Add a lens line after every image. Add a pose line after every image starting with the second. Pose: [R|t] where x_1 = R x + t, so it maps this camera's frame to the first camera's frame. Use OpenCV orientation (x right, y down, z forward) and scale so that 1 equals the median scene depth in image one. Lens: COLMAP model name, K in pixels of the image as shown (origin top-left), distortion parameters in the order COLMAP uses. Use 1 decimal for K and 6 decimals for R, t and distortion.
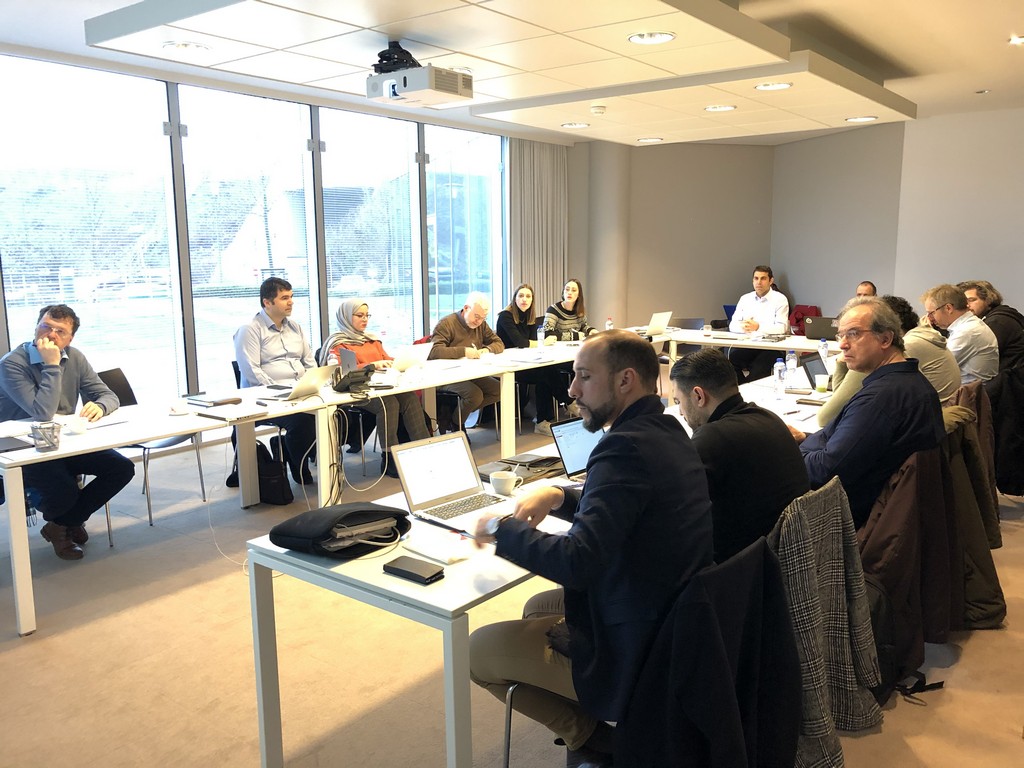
lens RADIAL K [[829.2, 0, 509.3], [0, 829.2, 374.4], [0, 0, 1]] dist [0.023283, -0.023484]
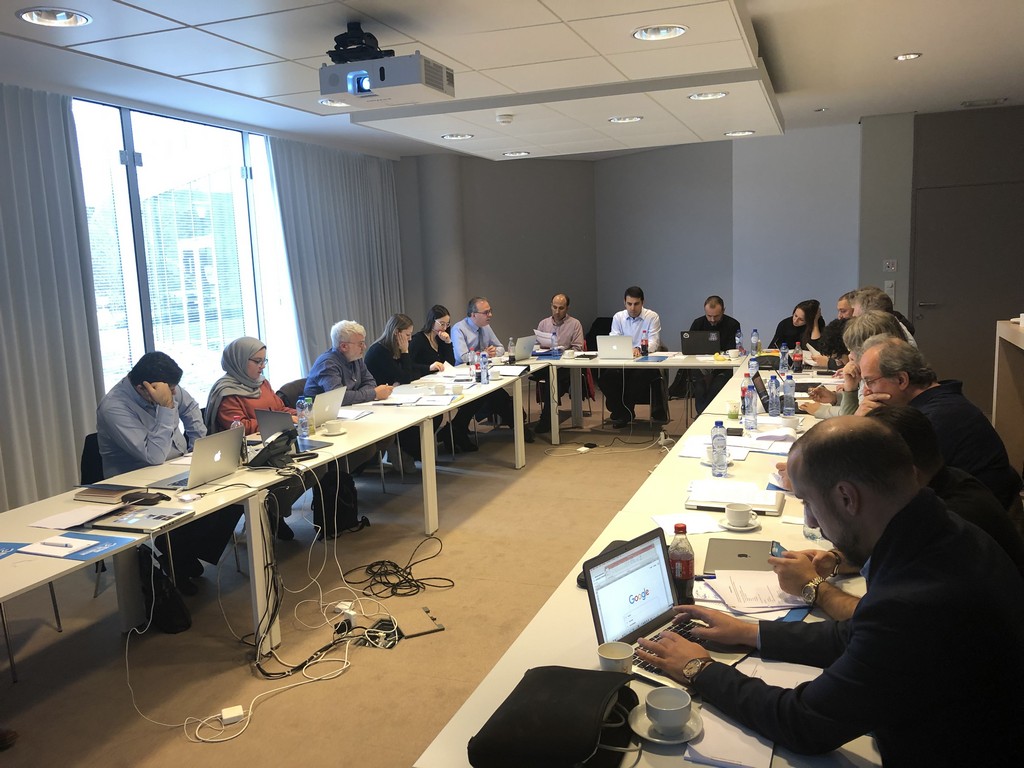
lens RADIAL K [[829.2, 0, 509.8], [0, 829.2, 375.7], [0, 0, 1]] dist [0.023283, -0.023484]
pose [[0.954746, -0.071899, 0.288601, -0.208675], [0.076763, 0.997034, -0.005556, -0.046537], [-0.287346, 0.027458, 0.957433, 0.186480]]
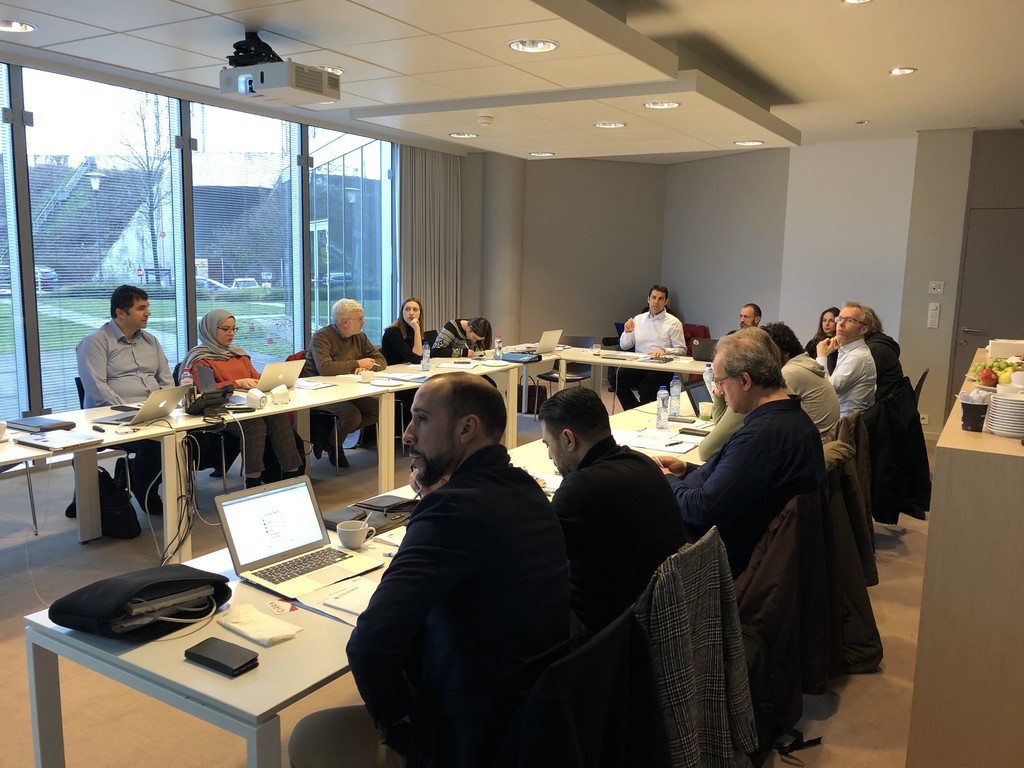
lens RADIAL K [[829.2, 0, 507.9], [0, 829.2, 375.5], [0, 0, 1]] dist [0.023283, -0.023484]
pose [[0.992870, 0.015026, 0.118248, 0.030386], [-0.014008, 0.999857, -0.009441, -0.019323], [-0.118373, 0.007718, 0.992939, 0.061331]]
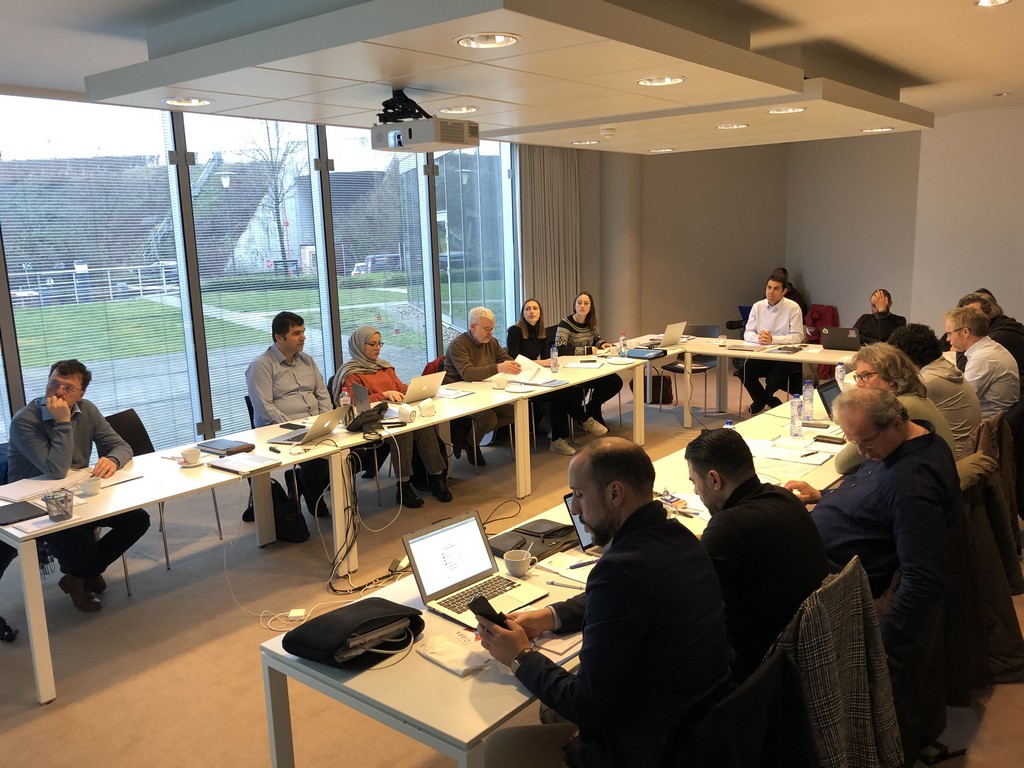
lens RADIAL K [[829.2, 0, 513.5], [0, 829.2, 375.2], [0, 0, 1]] dist [0.023283, -0.023484]
pose [[0.999702, -0.020421, -0.013345, 0.003379], [0.020748, 0.999477, 0.024807, -0.071428], [0.012832, -0.025076, 0.999603, 0.009686]]
